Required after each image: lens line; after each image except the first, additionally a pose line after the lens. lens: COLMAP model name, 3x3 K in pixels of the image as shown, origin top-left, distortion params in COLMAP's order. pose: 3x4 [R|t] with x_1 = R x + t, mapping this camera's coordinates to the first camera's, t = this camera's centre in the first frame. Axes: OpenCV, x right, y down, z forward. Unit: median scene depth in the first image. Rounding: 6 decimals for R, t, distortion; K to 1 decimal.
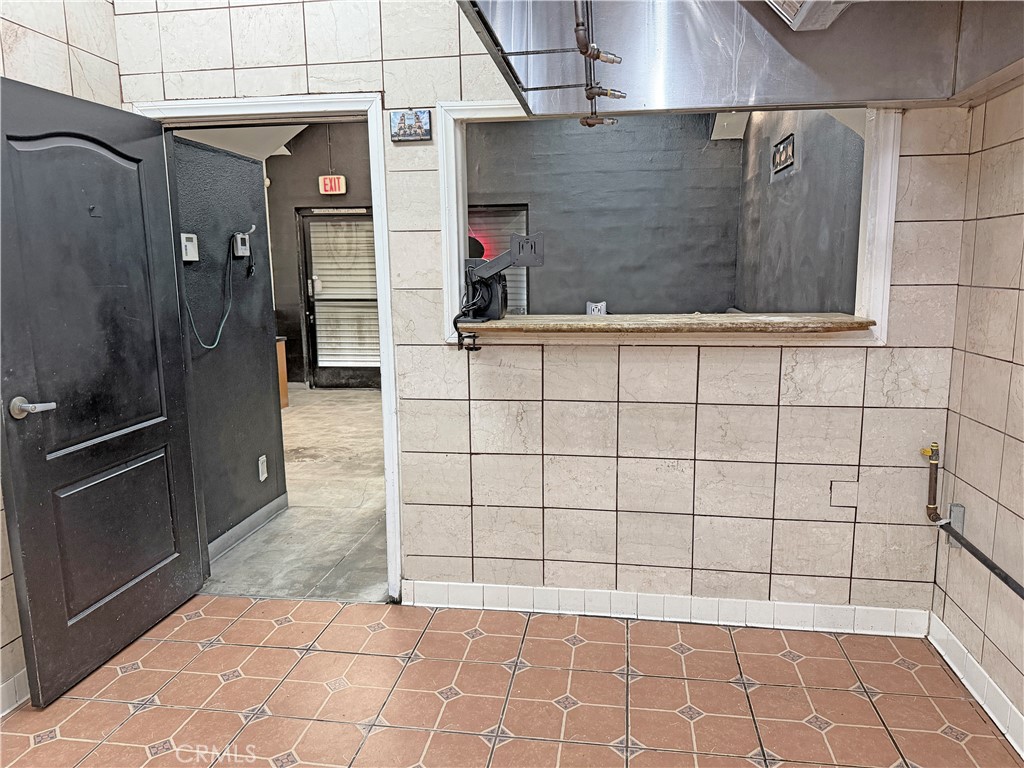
lens RADIAL K [[719.3, 0, 517.4], [0, 719.3, 385.3], [0, 0, 1]] dist [0.079555, -0.052708]
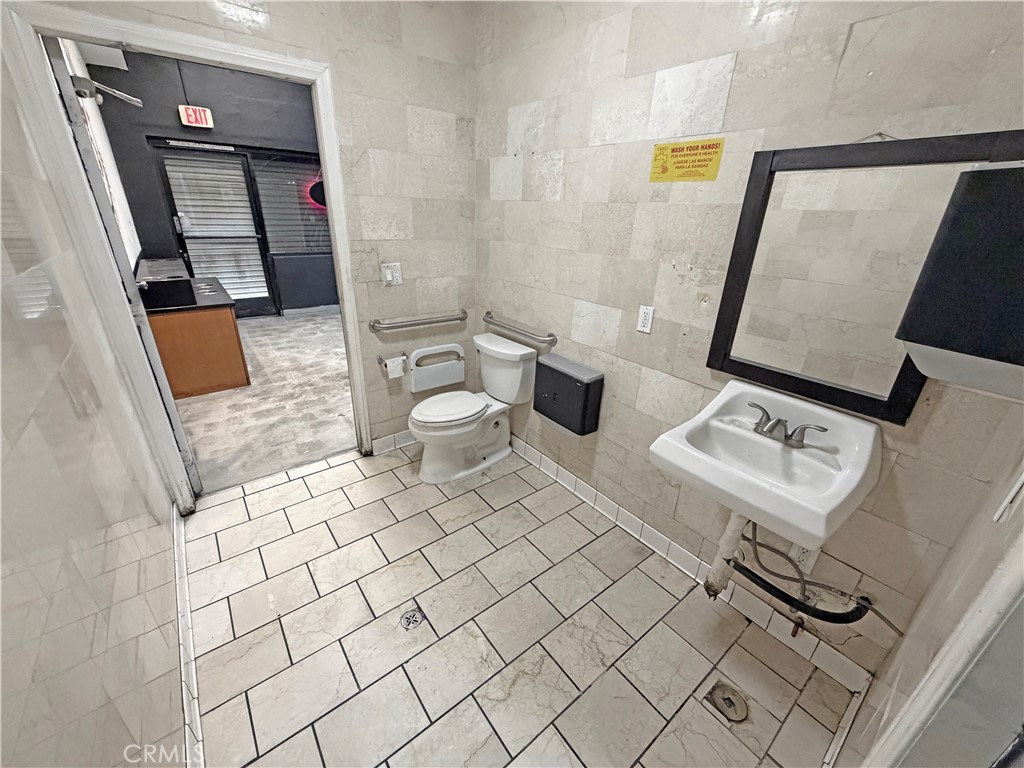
lens RADIAL K [[408.5, 0, 510.0], [0, 408.5, 385.1], [0, 0, 1]] dist [-0.000199, 0.000674]
pose [[0.691612, -0.255225, 0.675672, -0.421507], [0.081580, 0.957103, 0.278026, -0.041765], [-0.717647, -0.137165, 0.682766, 0.247487]]
